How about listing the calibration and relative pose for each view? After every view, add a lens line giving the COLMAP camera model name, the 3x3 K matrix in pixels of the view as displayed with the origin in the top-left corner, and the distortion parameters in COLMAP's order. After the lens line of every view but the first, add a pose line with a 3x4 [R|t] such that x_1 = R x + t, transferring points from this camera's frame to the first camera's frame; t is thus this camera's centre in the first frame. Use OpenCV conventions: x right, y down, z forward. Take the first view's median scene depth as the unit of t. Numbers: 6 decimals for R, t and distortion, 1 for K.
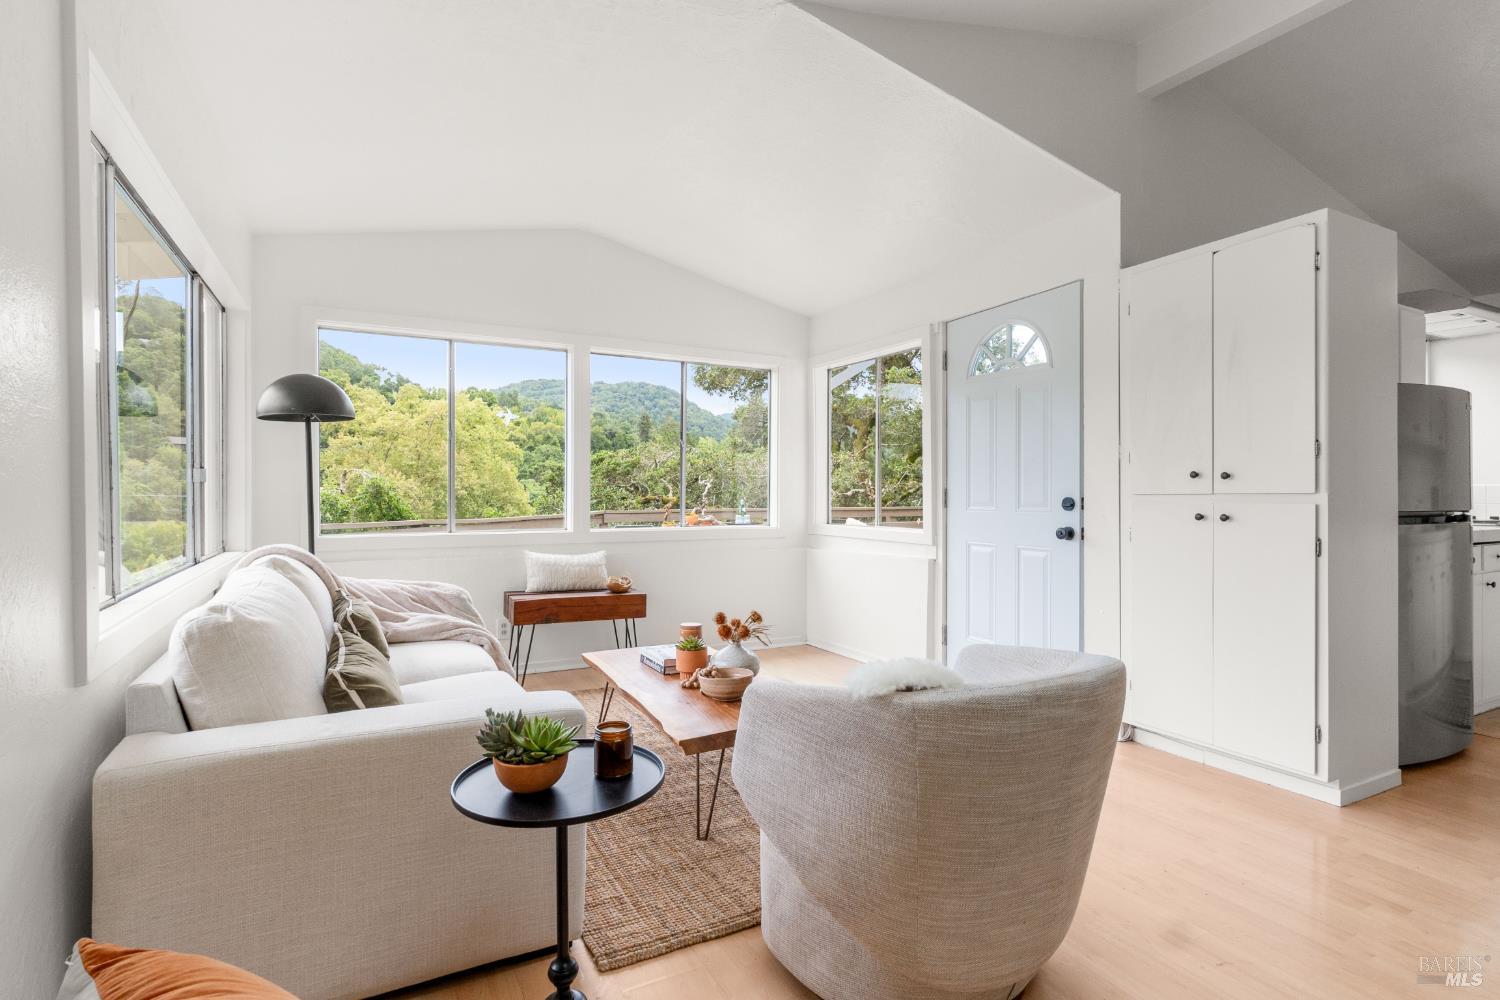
lens RADIAL K [[714.8, 0, 758.8], [0, 714.8, 507.9], [0, 0, 1]] dist [-0.003480, 0.000632]
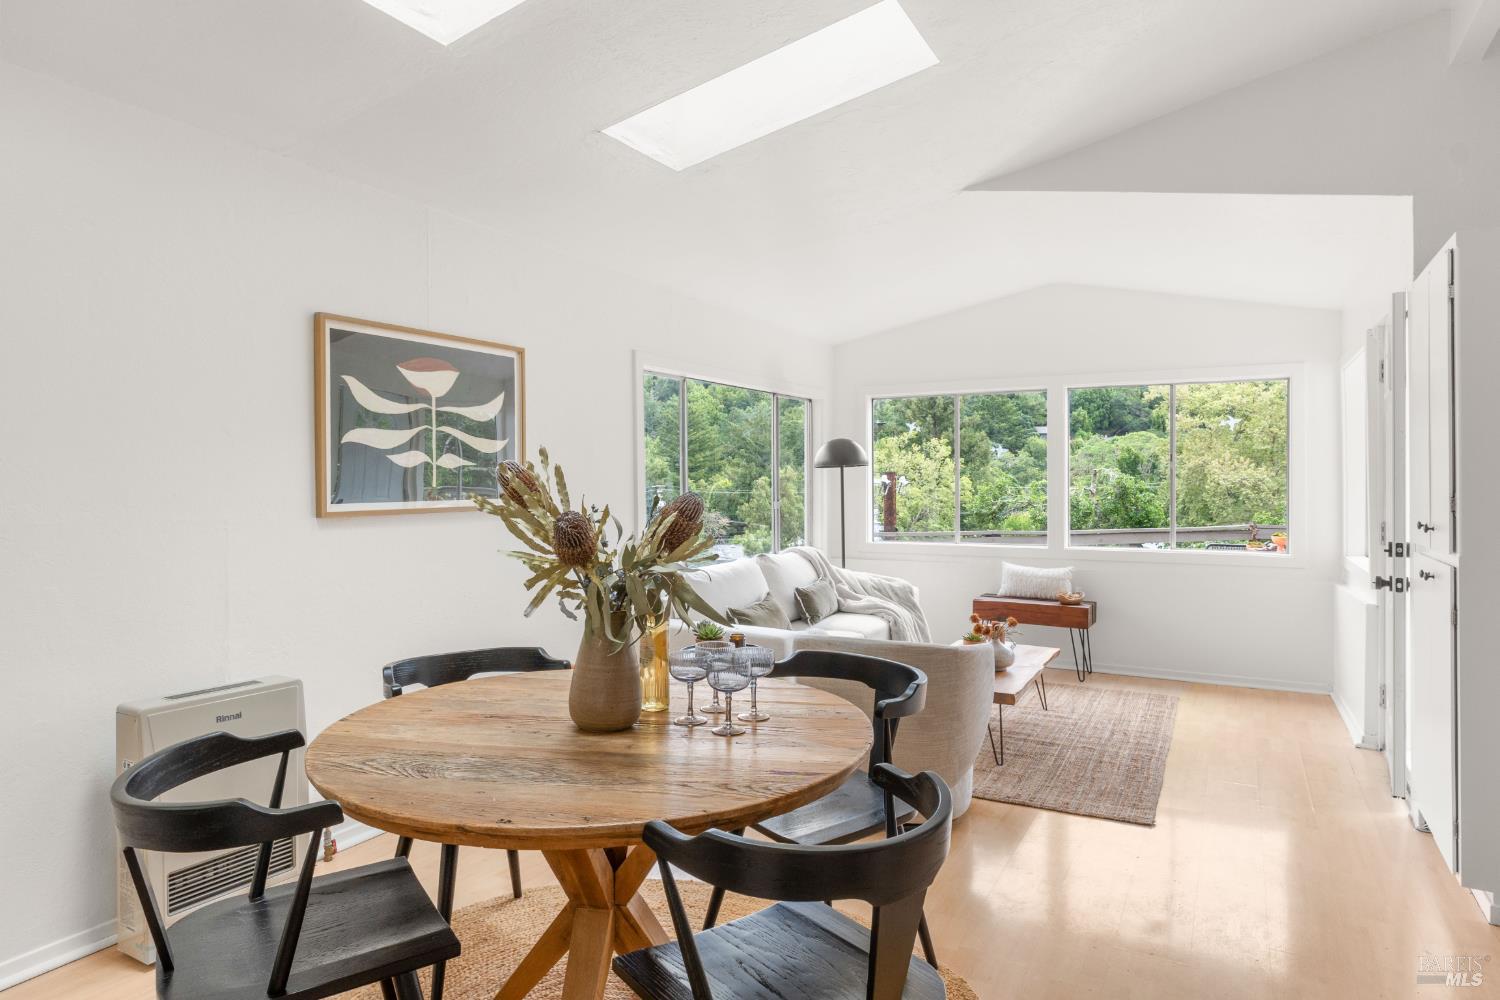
lens RADIAL K [[901.2, 0, 760.9], [0, 901.2, 482.2], [0, 0, 1]] dist [-0.003614, 0.001094]
pose [[0.541074, 0.003234, -0.840969, 0.573979], [-0.020594, 0.999744, -0.009406, -0.039642], [0.840723, 0.022408, 0.541002, -0.139362]]
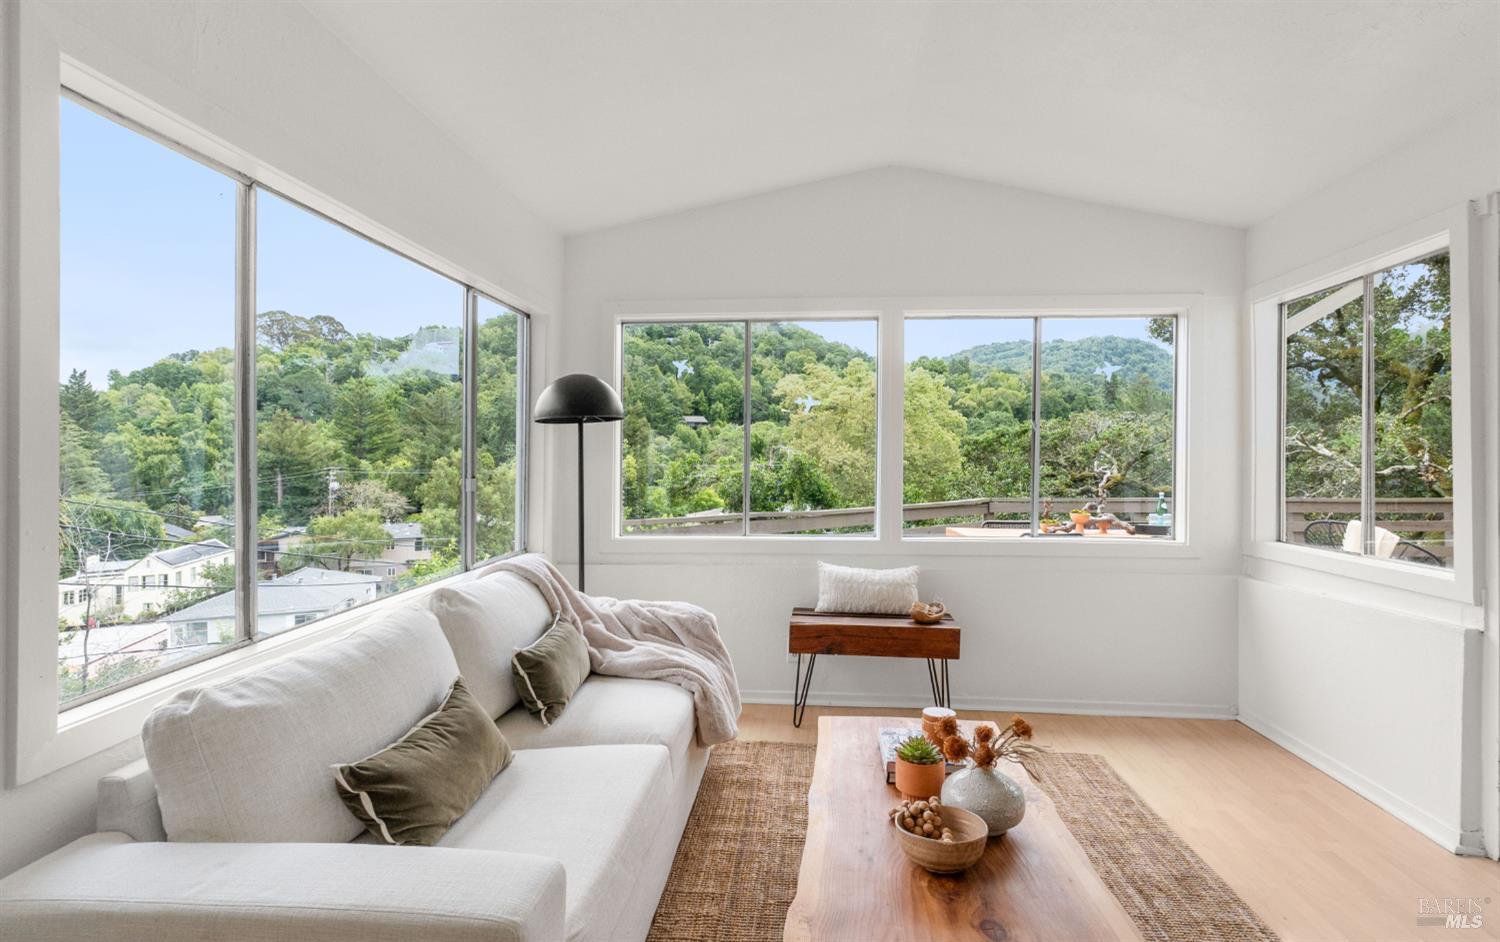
lens RADIAL K [[751.4, 0, 760.8], [0, 751.4, 478.8], [0, 0, 1]] dist [-0.015518, 0.002477]
pose [[0.828197, 0.013638, -0.560272, 0.086050], [-0.012872, 0.999903, 0.005312, -0.031824], [0.560290, 0.002813, 0.828292, 0.176562]]
